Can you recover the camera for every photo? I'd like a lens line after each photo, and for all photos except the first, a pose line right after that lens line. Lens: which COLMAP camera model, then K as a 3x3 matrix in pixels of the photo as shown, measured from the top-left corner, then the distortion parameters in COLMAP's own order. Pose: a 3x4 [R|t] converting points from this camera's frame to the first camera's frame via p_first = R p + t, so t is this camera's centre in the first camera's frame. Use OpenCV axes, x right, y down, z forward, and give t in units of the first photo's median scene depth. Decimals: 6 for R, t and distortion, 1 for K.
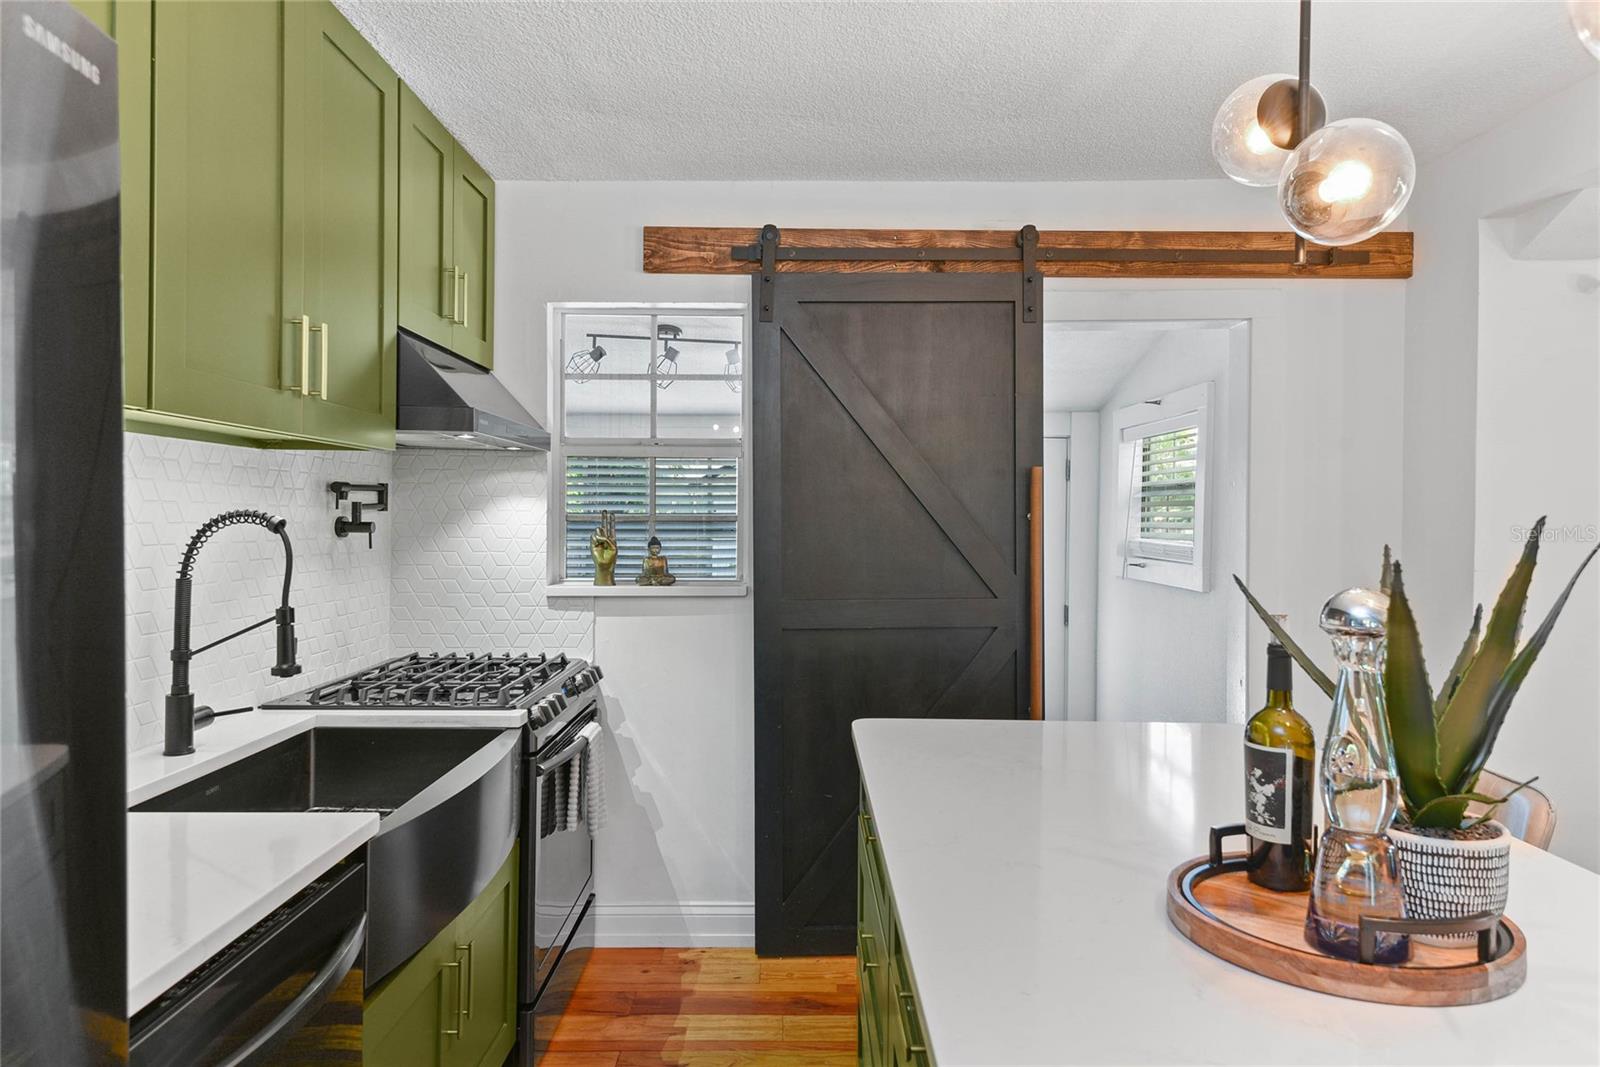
lens RADIAL K [[999.6, 0, 769.4], [0, 999.6, 515.4], [0, 0, 1]] dist [0.025753, -0.002723]
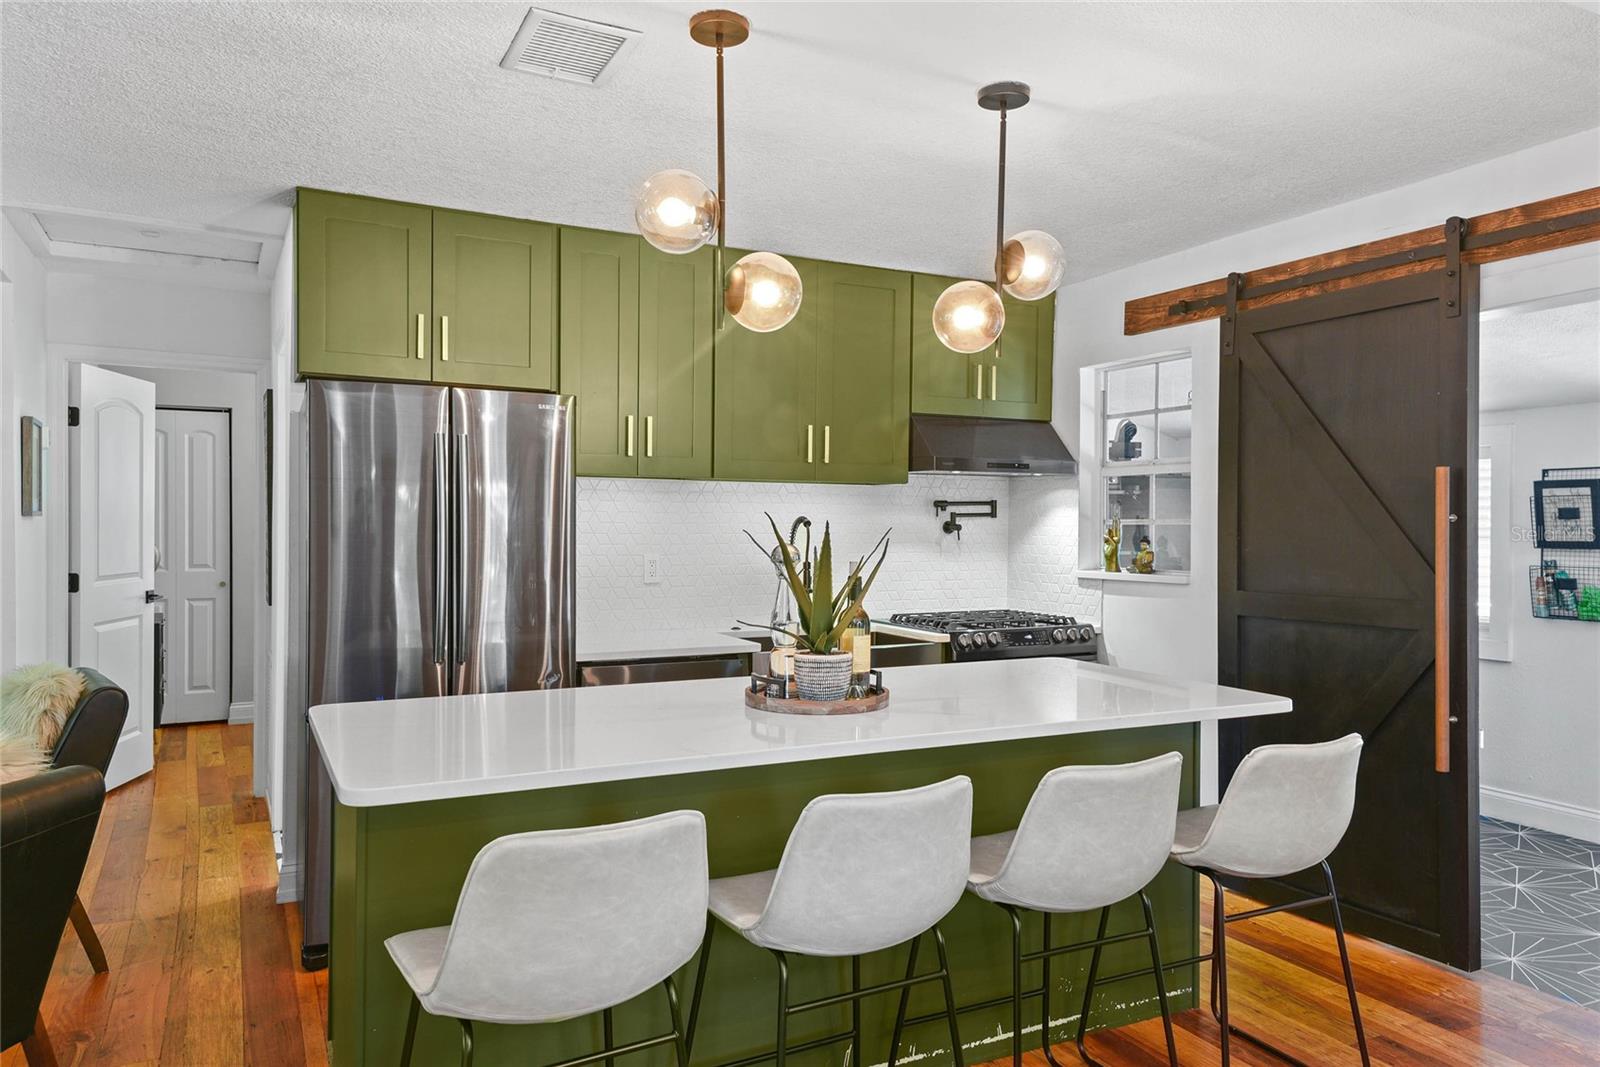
lens RADIAL K [[1076.9, 0, 809.2], [0, 1076.9, 531.8], [0, 0, 1]] dist [0.057787, -0.004376]
pose [[0.479442, 0.001860, -0.877572, 0.931759], [-0.002806, 0.999996, 0.000587, 0.016760], [0.877569, 0.002181, 0.479445, -0.055236]]
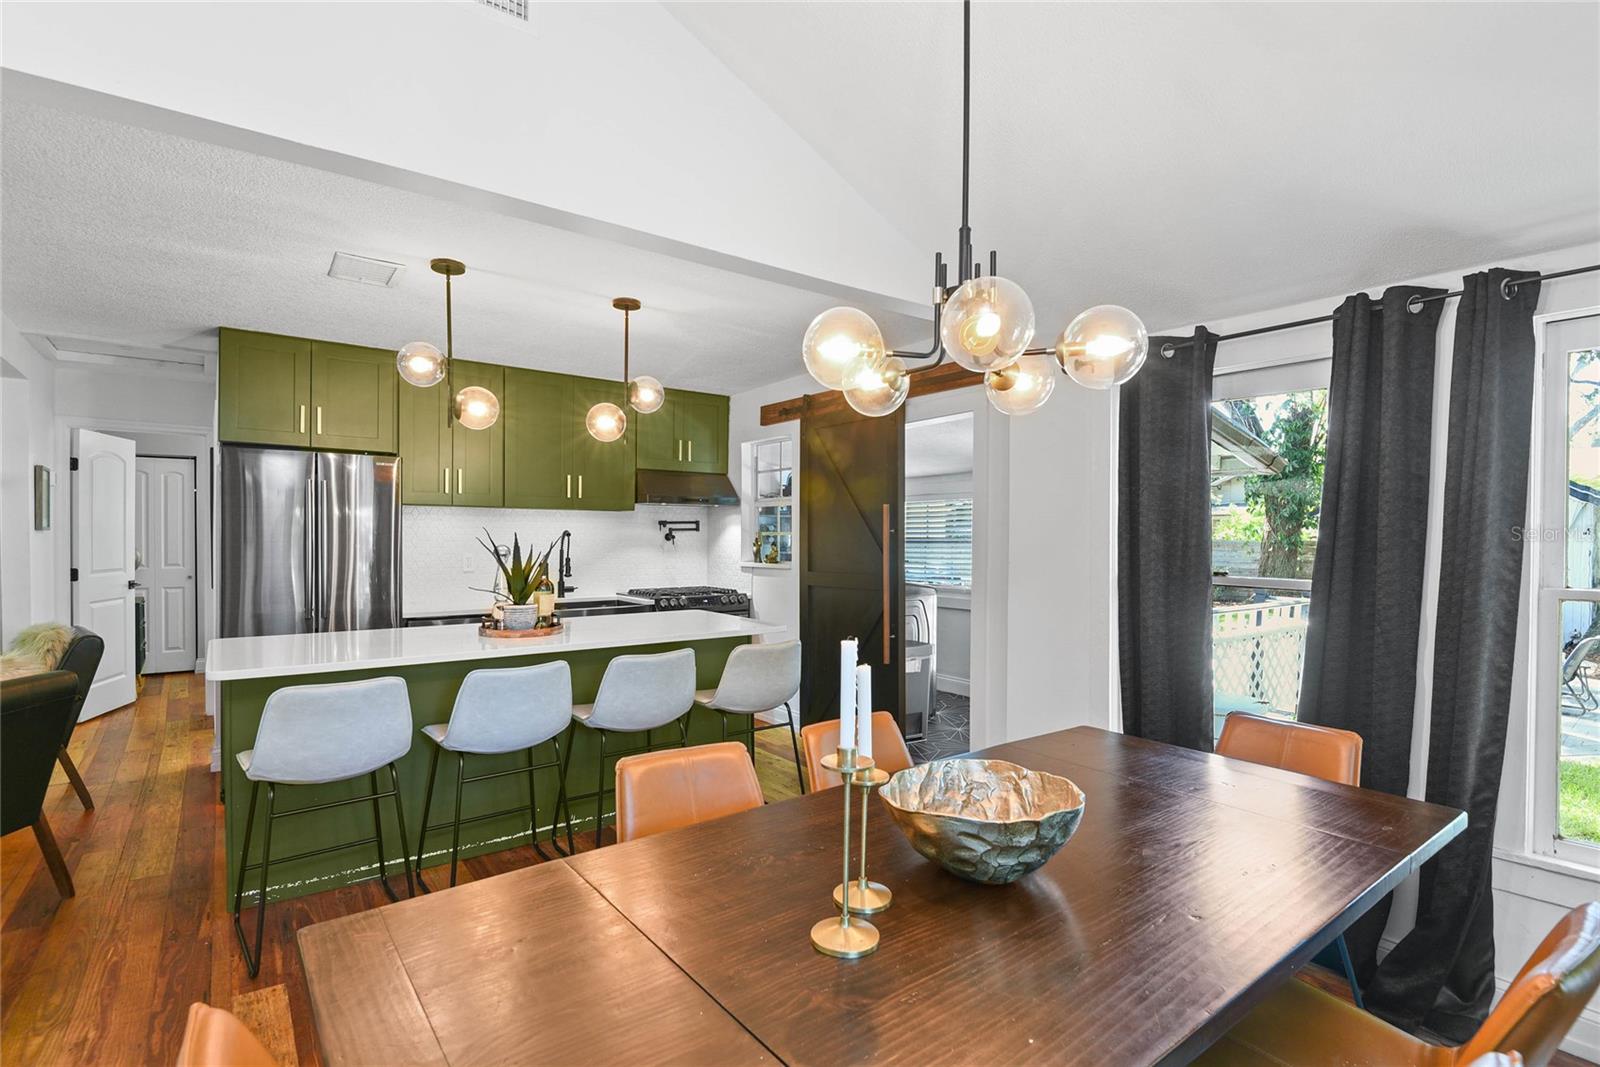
lens RADIAL K [[750.0, 0, 801.7], [0, 750.0, 541.3], [0, 0, 1]] dist [-0.001310, -0.006288]
pose [[0.622895, -0.000226, -0.782305, 1.269444], [-0.000682, 0.999999, -0.000832, 0.022276], [0.782305, 0.001052, 0.622895, 0.005312]]
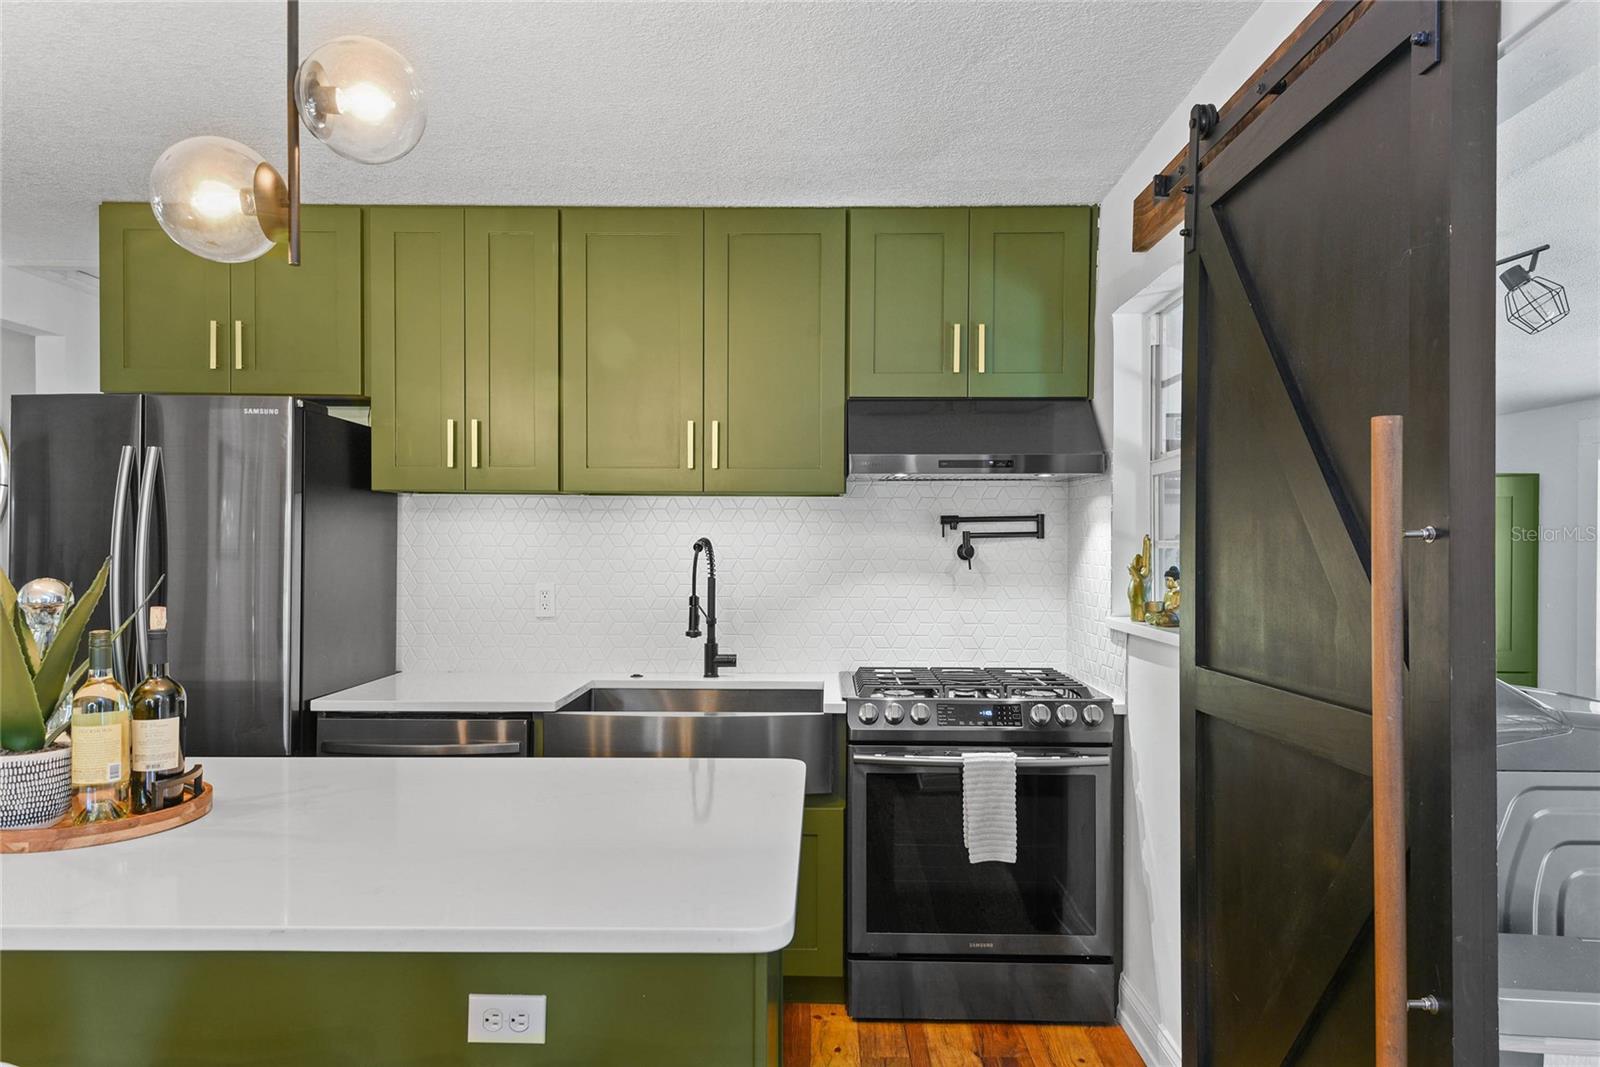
lens RADIAL K [[1008.9, 0, 795.1], [0, 1008.9, 540.0], [0, 0, 1]] dist [-0.000509, 0.000668]
pose [[0.005888, -0.013720, -0.999889, 0.723249], [-0.004418, 0.999896, -0.013746, 0.013347], [0.999973, 0.004499, 0.005827, 0.706727]]
